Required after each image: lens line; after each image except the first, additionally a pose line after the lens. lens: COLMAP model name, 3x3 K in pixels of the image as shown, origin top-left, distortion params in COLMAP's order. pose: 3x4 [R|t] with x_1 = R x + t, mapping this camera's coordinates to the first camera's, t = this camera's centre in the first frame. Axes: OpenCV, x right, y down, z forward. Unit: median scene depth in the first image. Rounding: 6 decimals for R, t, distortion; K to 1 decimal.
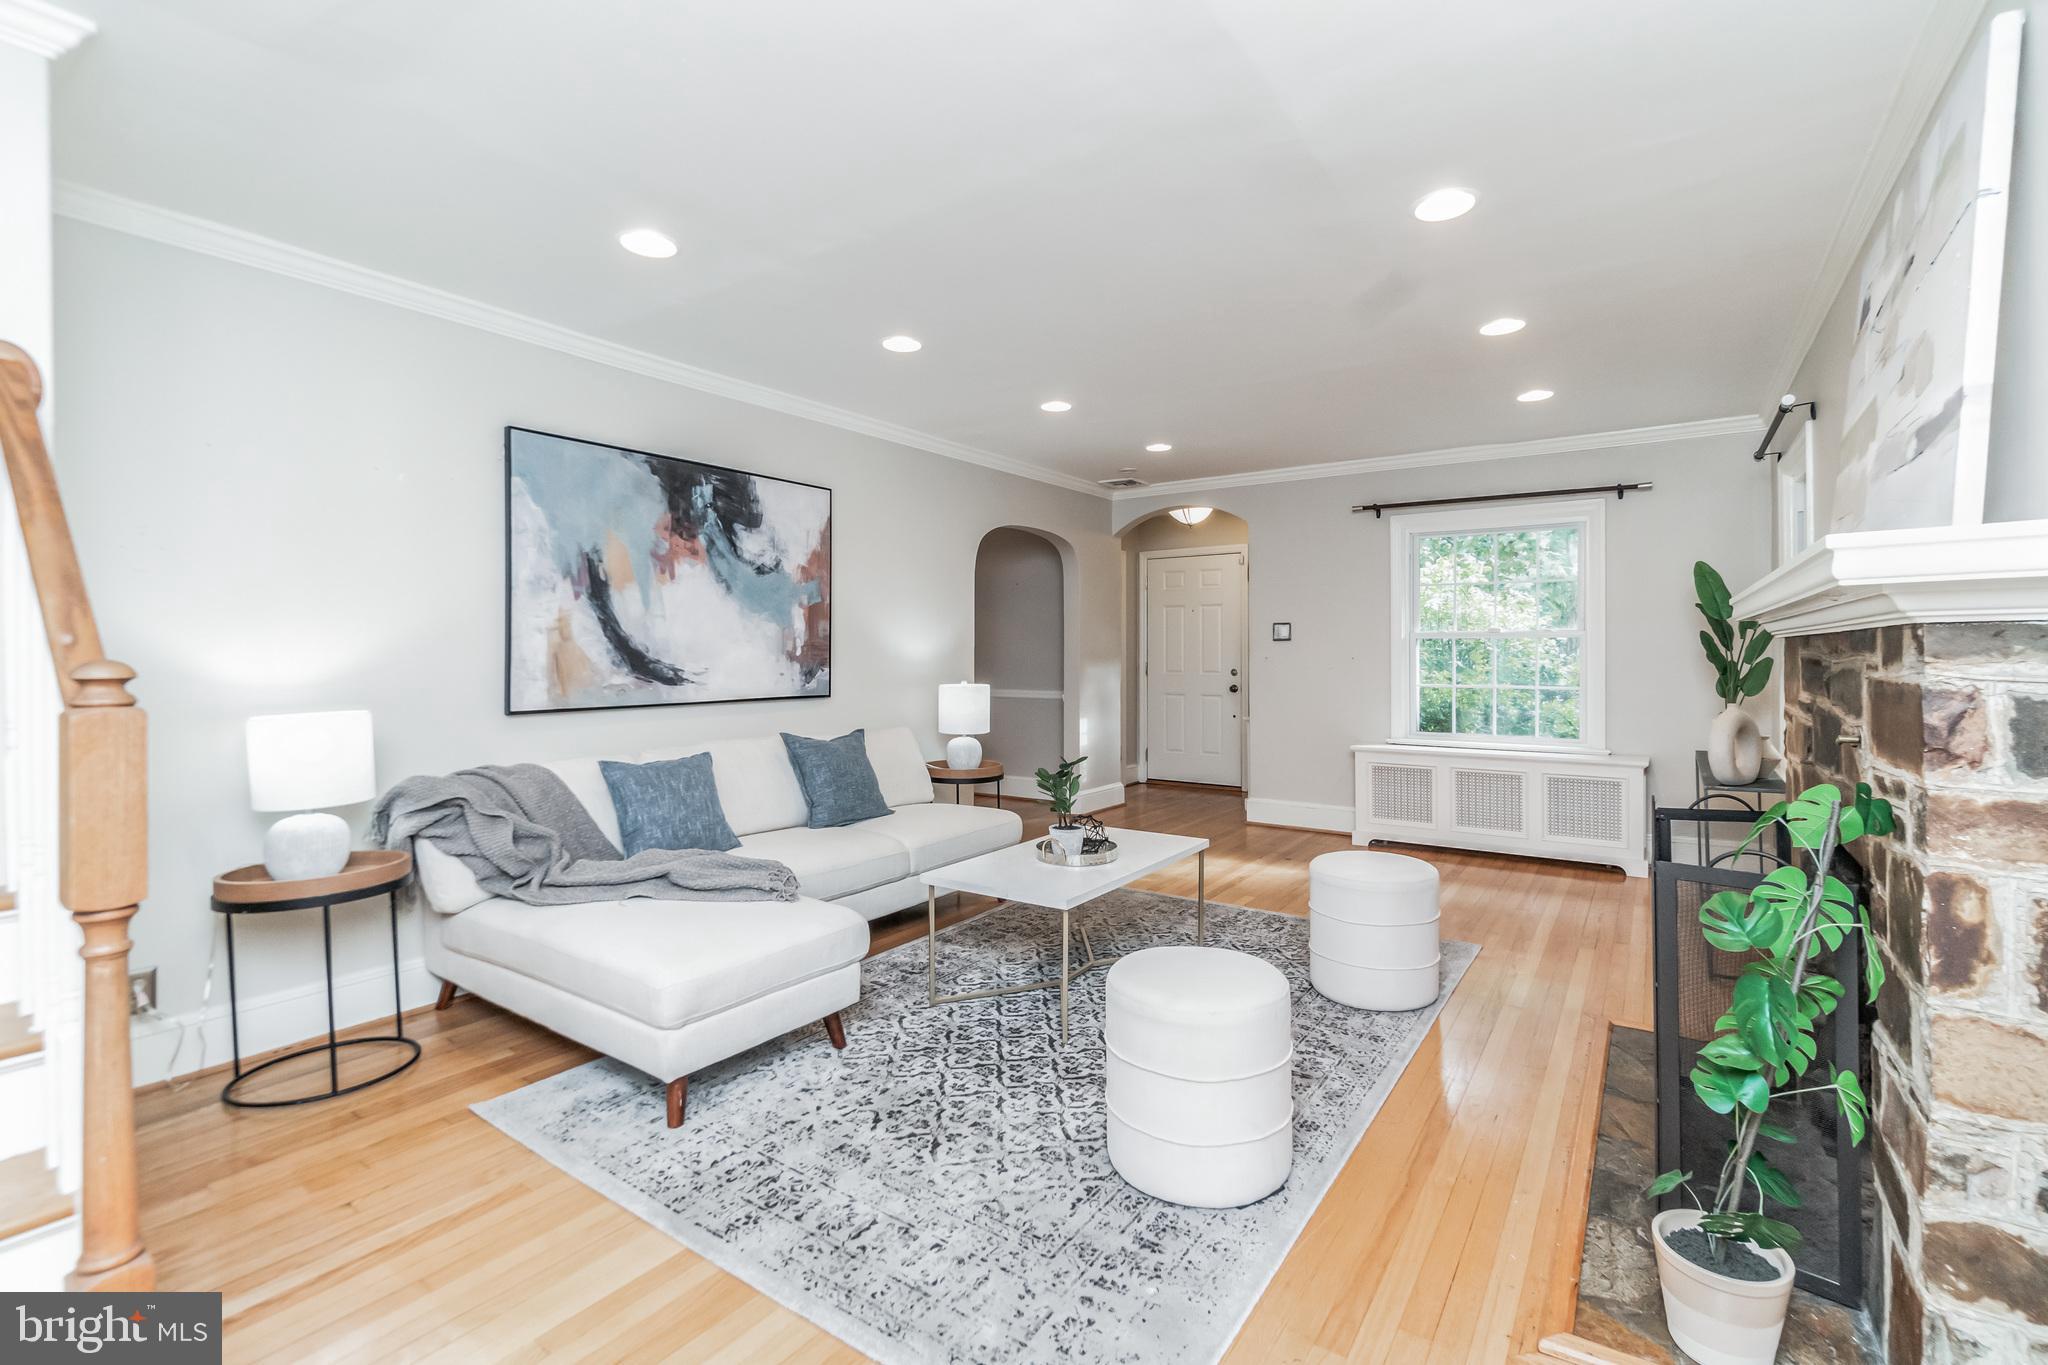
lens RADIAL K [[915.4, 0, 1033.4], [0, 915.4, 654.4], [0, 0, 1]] dist [-0.002837, -0.000131]
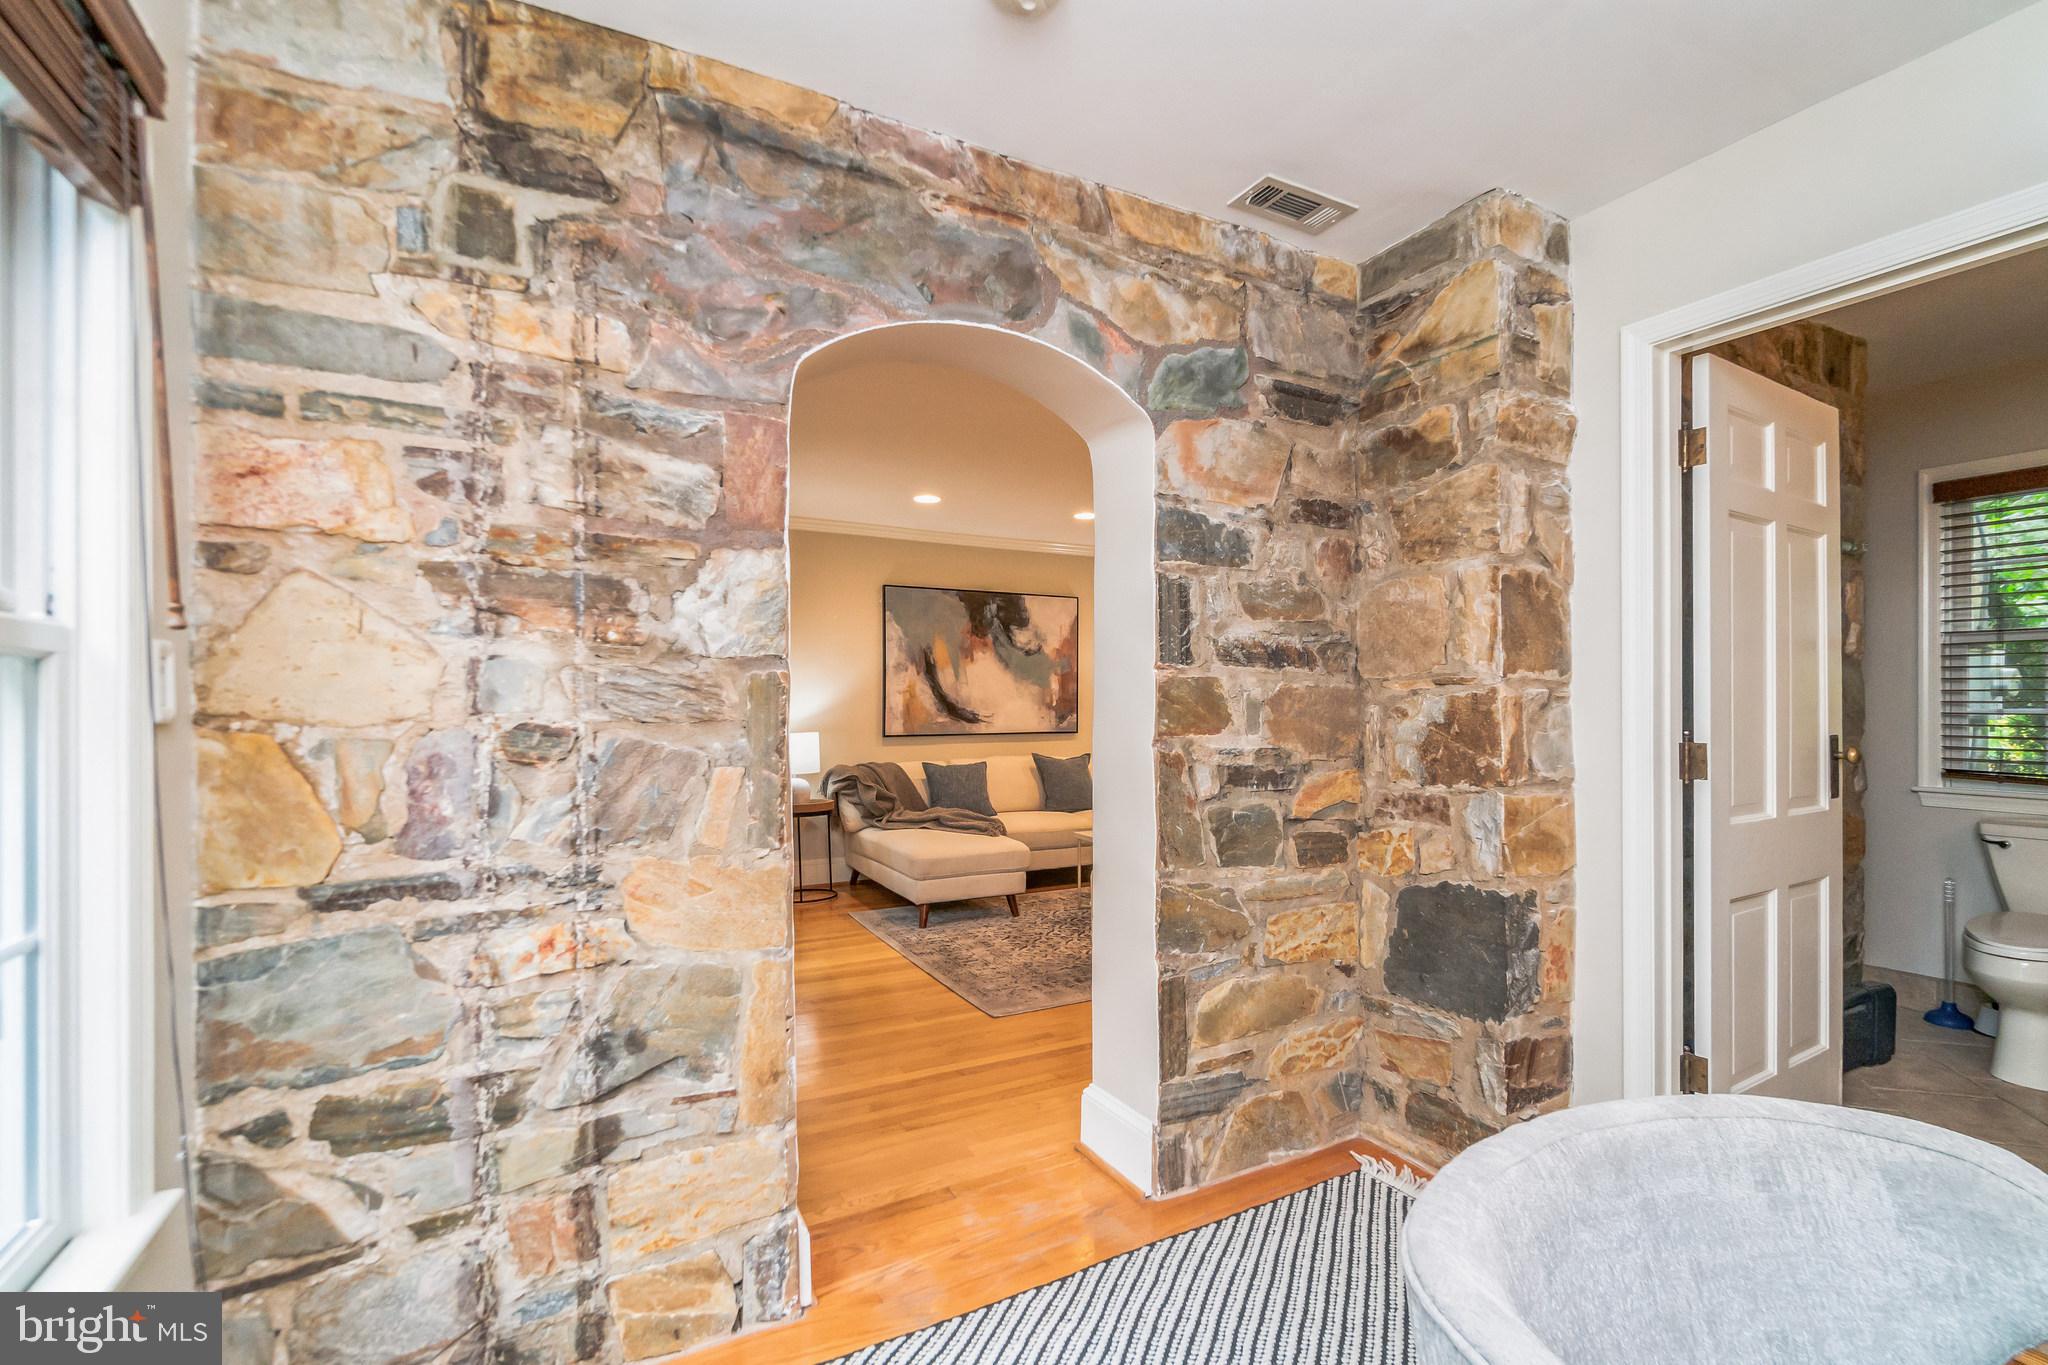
lens RADIAL K [[915.4, 0, 1026.7], [0, 915.4, 695.0], [0, 0, 1]] dist [-0.002837, -0.000131]
pose [[0.885129, -0.001965, -0.465342, 0.518809], [-0.001795, 0.999969, -0.007636, -0.006416], [0.465342, 0.007595, 0.885098, -0.494378]]
